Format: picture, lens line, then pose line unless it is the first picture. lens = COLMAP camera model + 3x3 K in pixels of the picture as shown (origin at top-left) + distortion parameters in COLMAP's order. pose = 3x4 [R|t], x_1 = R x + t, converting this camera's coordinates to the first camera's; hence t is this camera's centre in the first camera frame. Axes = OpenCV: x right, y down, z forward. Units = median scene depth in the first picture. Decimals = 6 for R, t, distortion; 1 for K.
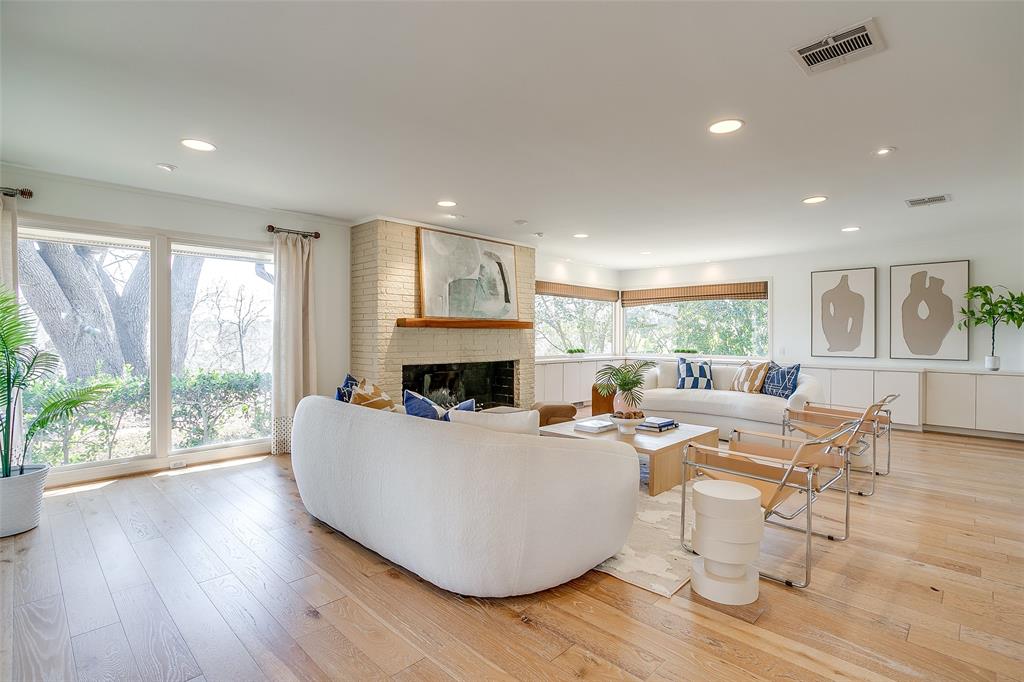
lens RADIAL K [[493.2, 0, 517.6], [0, 493.2, 337.7], [0, 0, 1]] dist [-0.011859, 0.004267]
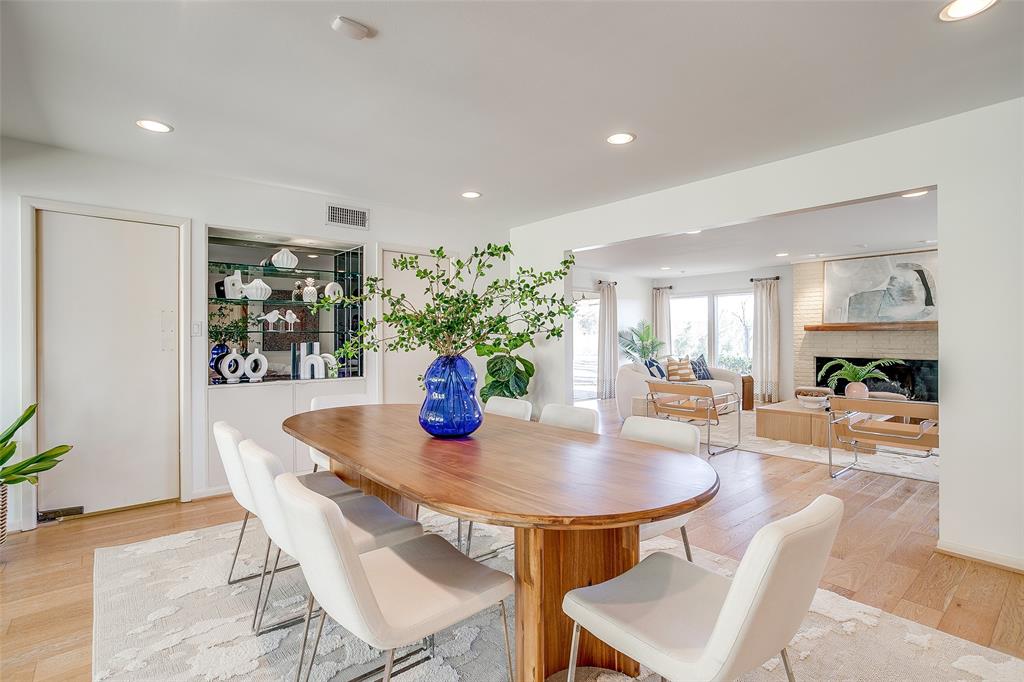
lens RADIAL K [[493.2, 0, 509.7], [0, 493.2, 337.8], [0, 0, 1]] dist [-0.011859, 0.004267]
pose [[-0.097073, 0.001474, -0.995276, 1.278247], [-0.003951, 0.999990, 0.001866, 0.000378], [0.995269, 0.004114, -0.097066, 0.219737]]
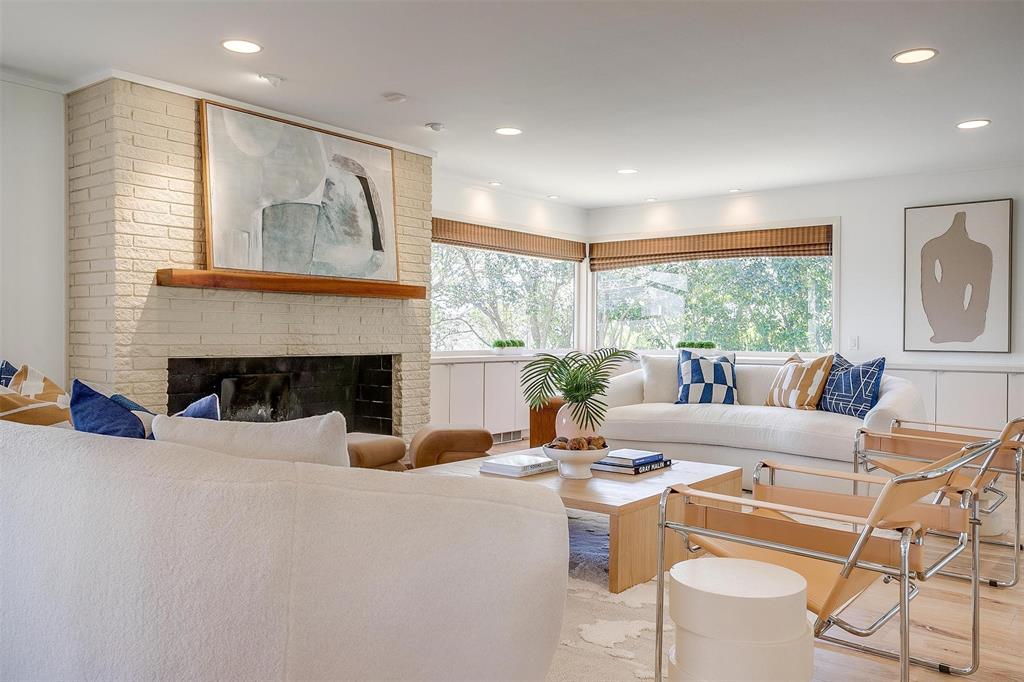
lens RADIAL K [[800.0, 0, 507.6], [0, 800.0, 341.3], [0, 0, 1]] dist [0.027107, 0.007615]
pose [[0.996502, 0.003043, 0.083509, 0.056536], [-0.003259, 0.999992, 0.002450, 0.032674], [-0.083501, -0.002714, 0.996504, 0.098940]]
